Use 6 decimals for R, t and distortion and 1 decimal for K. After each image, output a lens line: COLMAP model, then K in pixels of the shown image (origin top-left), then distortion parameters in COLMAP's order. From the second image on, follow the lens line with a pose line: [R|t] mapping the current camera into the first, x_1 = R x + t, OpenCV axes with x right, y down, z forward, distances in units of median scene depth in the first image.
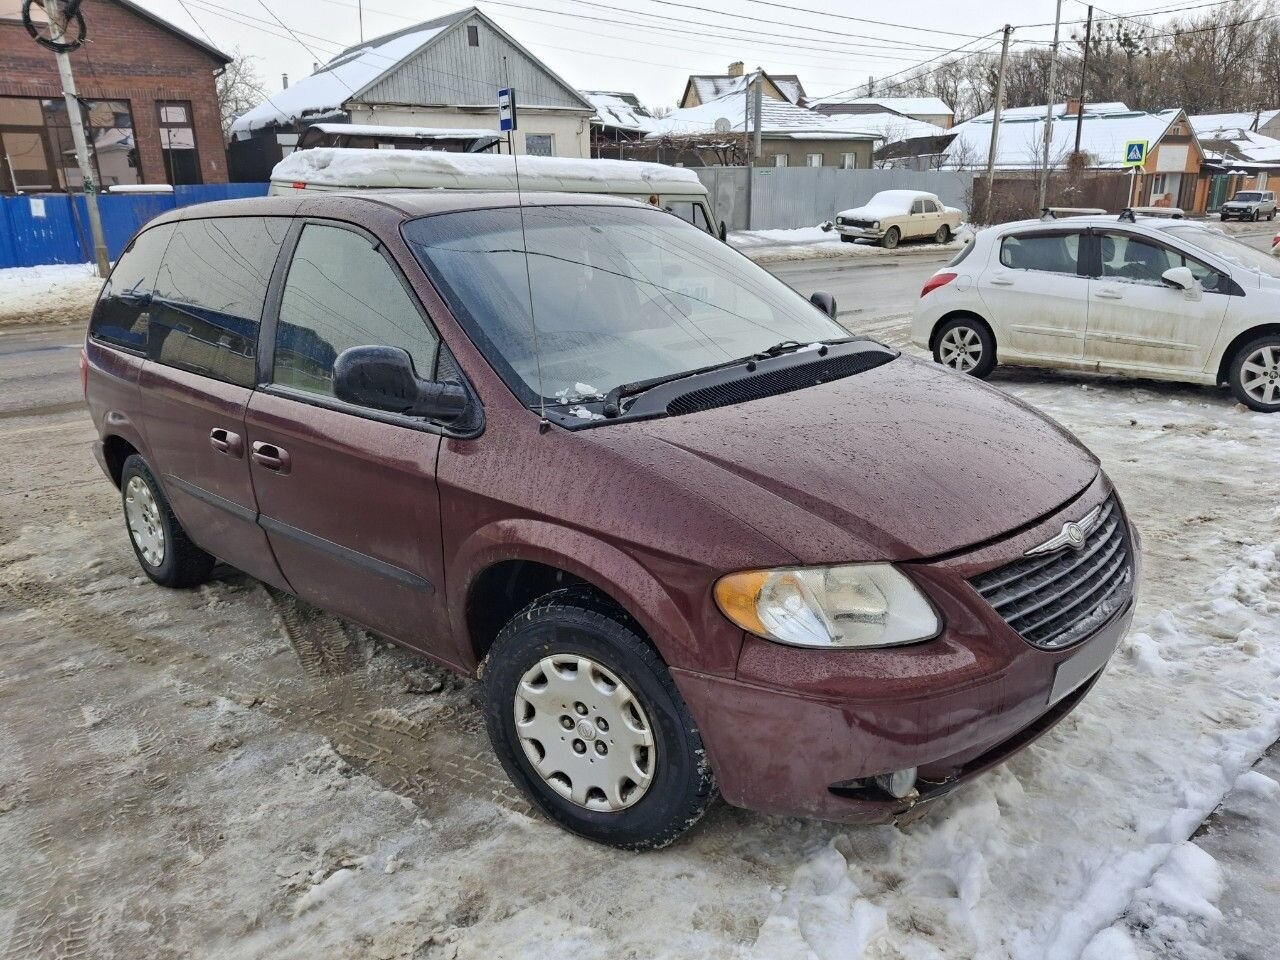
lens RADIAL K [[986.6, 0, 640.0], [0, 986.6, 480.0], [0, 0, 1]] dist [-0.005227, -0.007839]
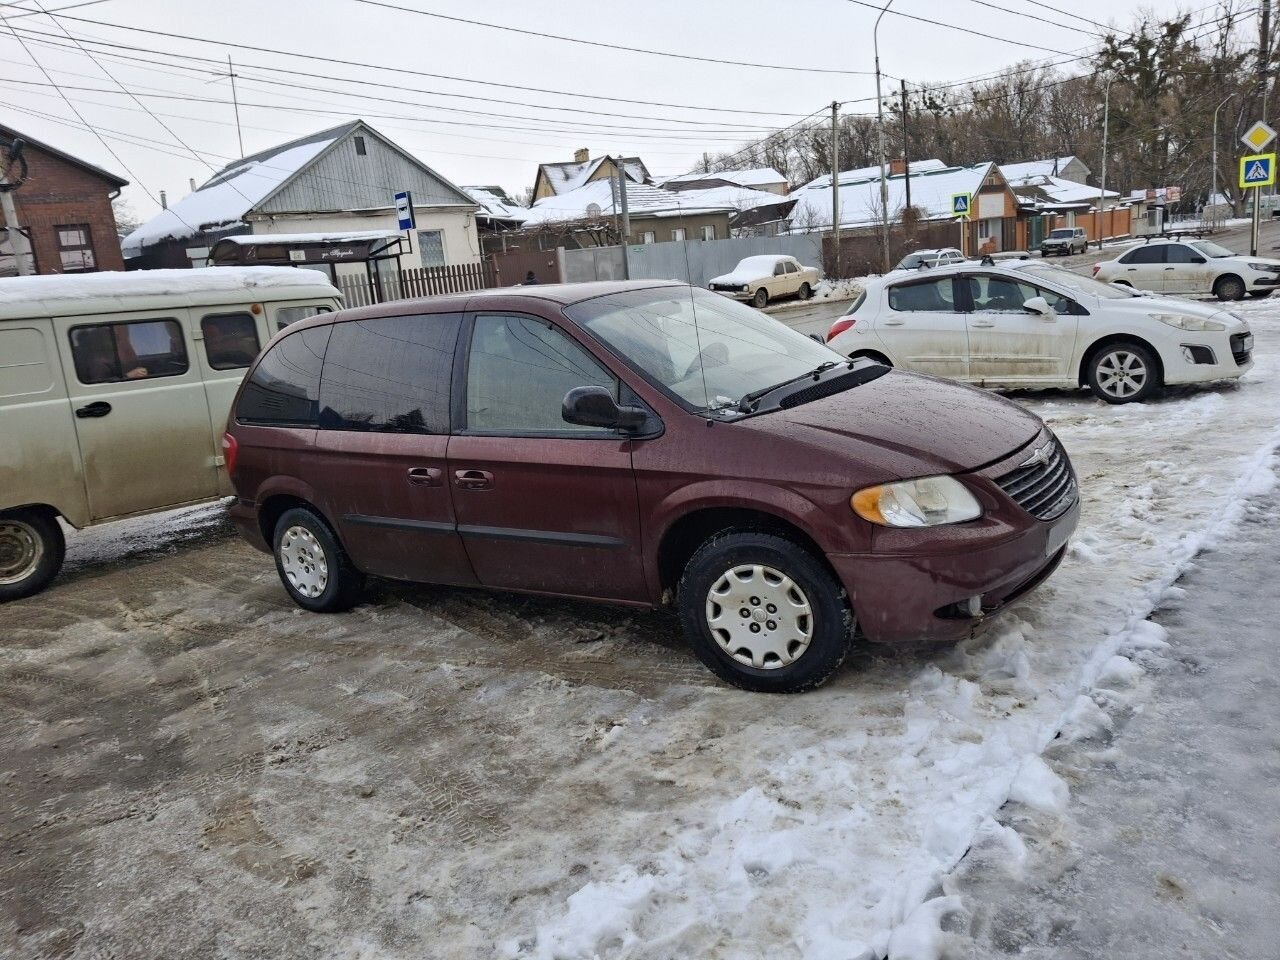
lens RADIAL K [[1000.2, 0, 611.4], [0, 1000.2, 446.6], [0, 0, 1]] dist [0.089747, -0.195167]
pose [[0.988586, -0.099776, 0.112882, -0.148616], [0.111715, 0.988187, -0.104914, 0.045364], [-0.101080, 0.116327, 0.988054, -0.190456]]
